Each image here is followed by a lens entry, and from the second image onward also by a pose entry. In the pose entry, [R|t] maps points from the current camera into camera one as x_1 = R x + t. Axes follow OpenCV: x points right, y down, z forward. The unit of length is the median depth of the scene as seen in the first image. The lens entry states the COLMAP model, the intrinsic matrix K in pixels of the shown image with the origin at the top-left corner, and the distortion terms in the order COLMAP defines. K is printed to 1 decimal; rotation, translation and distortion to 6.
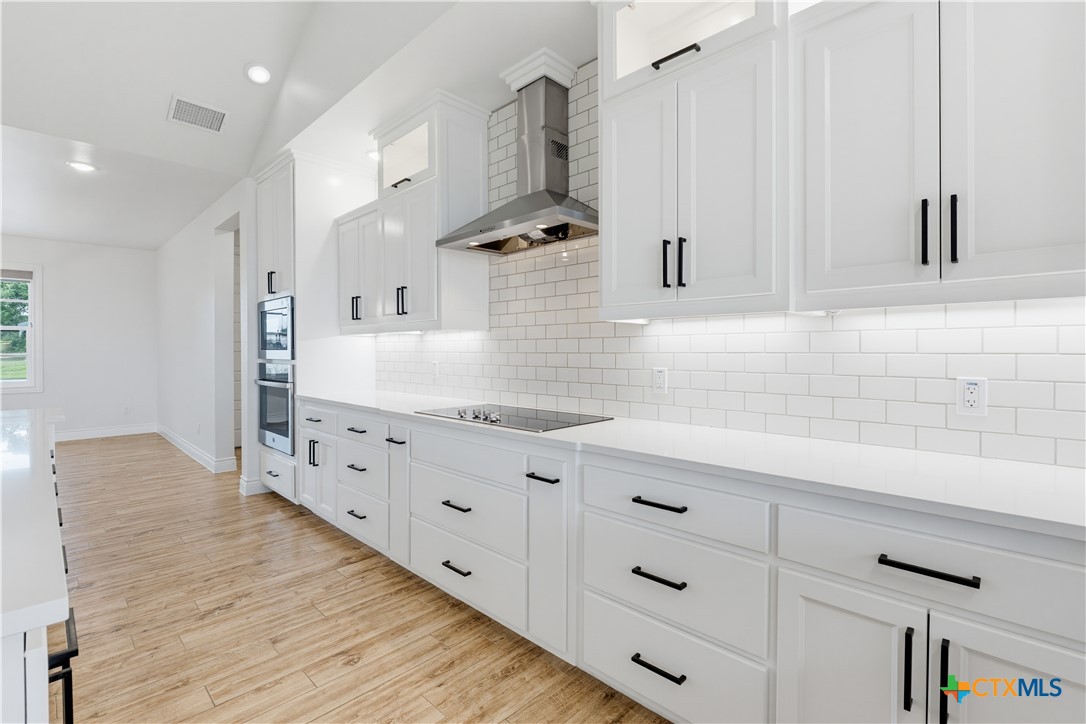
lens RADIAL K [[475.2, 0, 542.1], [0, 475.2, 356.4], [0, 0, 1]] dist [-0.009522, 0.000268]
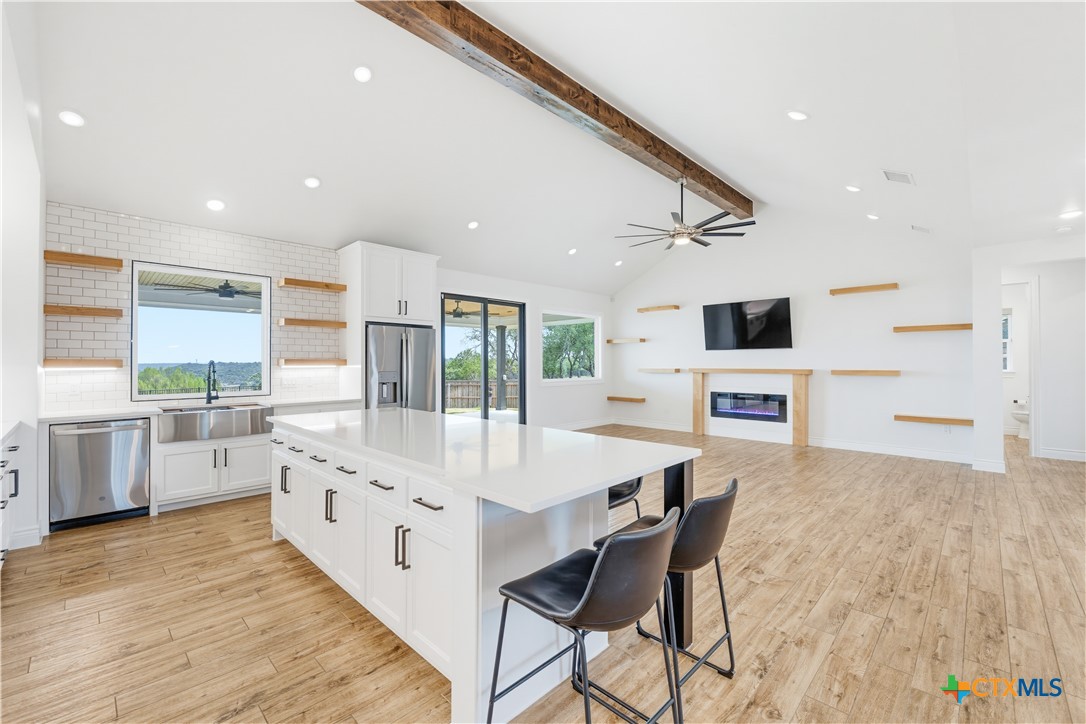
lens RADIAL K [[447.0, 0, 536.8], [0, 447.0, 360.9], [0, 0, 1]] dist [-0.007886, -0.000095]
pose [[-0.999764, 0.002283, 0.021620, -1.073083], [0.002479, 0.999956, 0.009061, -0.056967], [-0.021598, 0.009113, -0.999725, 1.537288]]
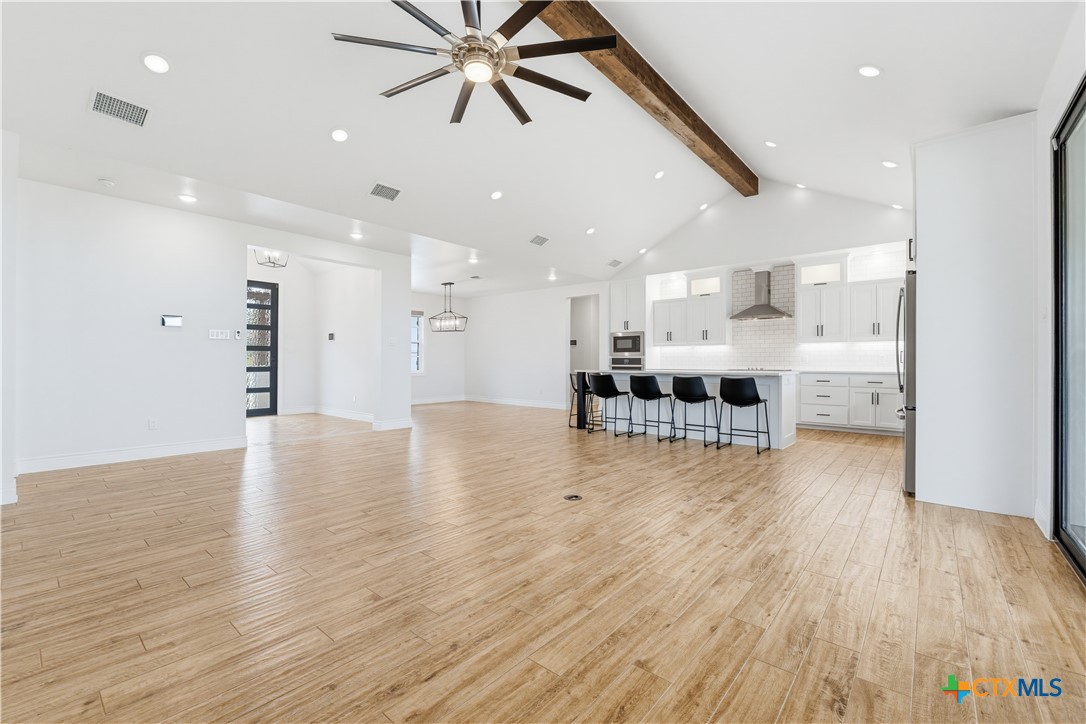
lens RADIAL K [[449.9, 0, 554.8], [0, 449.9, 360.6], [0, 0, 1]] dist [-0.002015, -0.000043]
pose [[0.997271, 0.002943, 0.073764, -1.682237], [-0.001961, 0.999909, -0.013381, 0.096156], [-0.073797, 0.013200, 0.997186, -2.019828]]
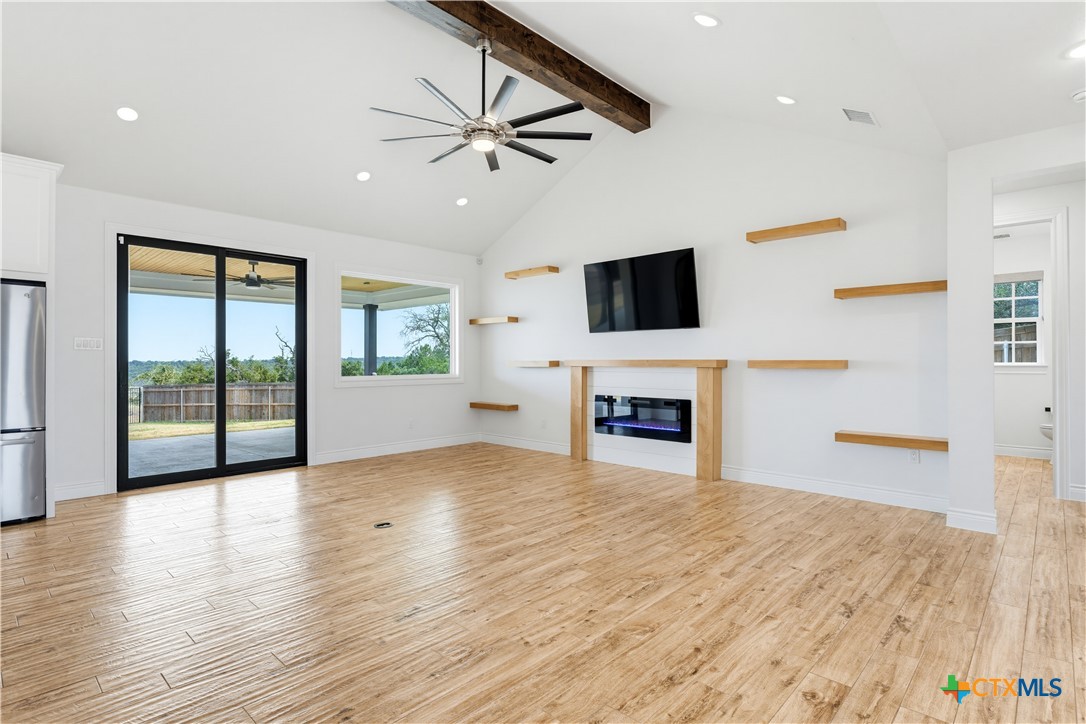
lens RADIAL K [[540.3, 0, 540.4], [0, 540.3, 358.7], [0, 0, 1]] dist [-0.004894, -0.000032]
pose [[-0.999991, 0.001138, -0.004151, -1.969291], [0.001106, 0.999971, 0.007560, 0.002584], [0.004159, 0.007555, -0.999963, 0.880606]]
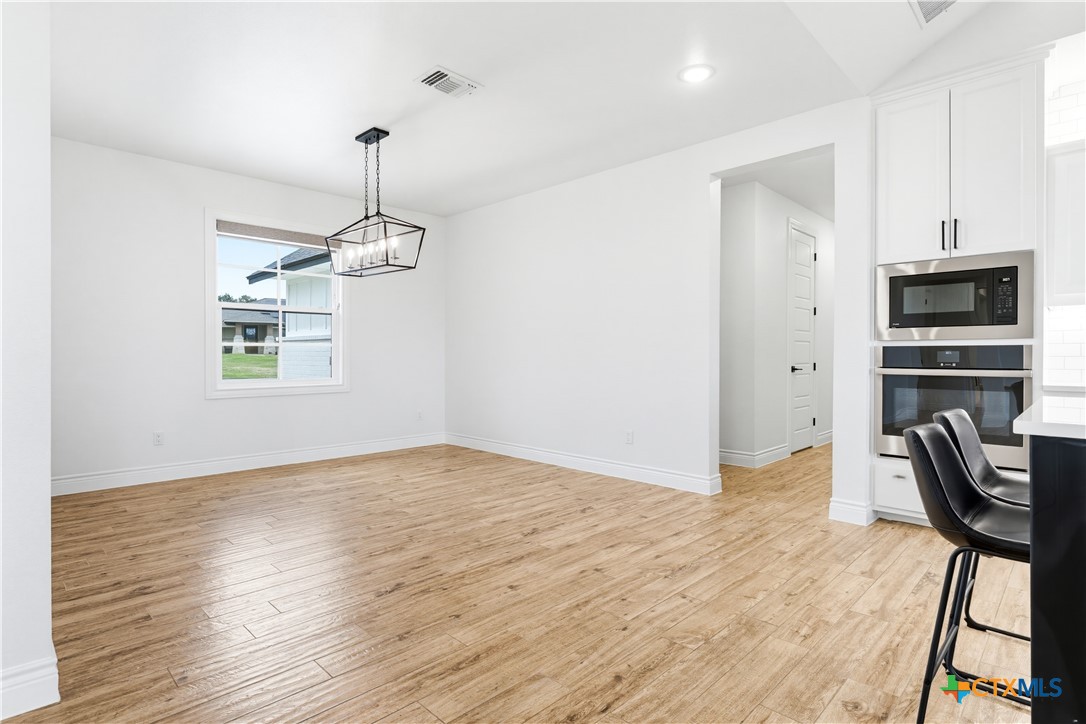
lens RADIAL K [[544.2, 0, 535.0], [0, 544.2, 361.5], [0, 0, 1]] dist [-0.018469, -0.000515]
pose [[0.999459, 0.000287, -0.032877, -1.765780], [-0.000260, 1.000000, 0.000812, 0.060385], [0.032877, -0.000803, 0.999459, 0.226256]]
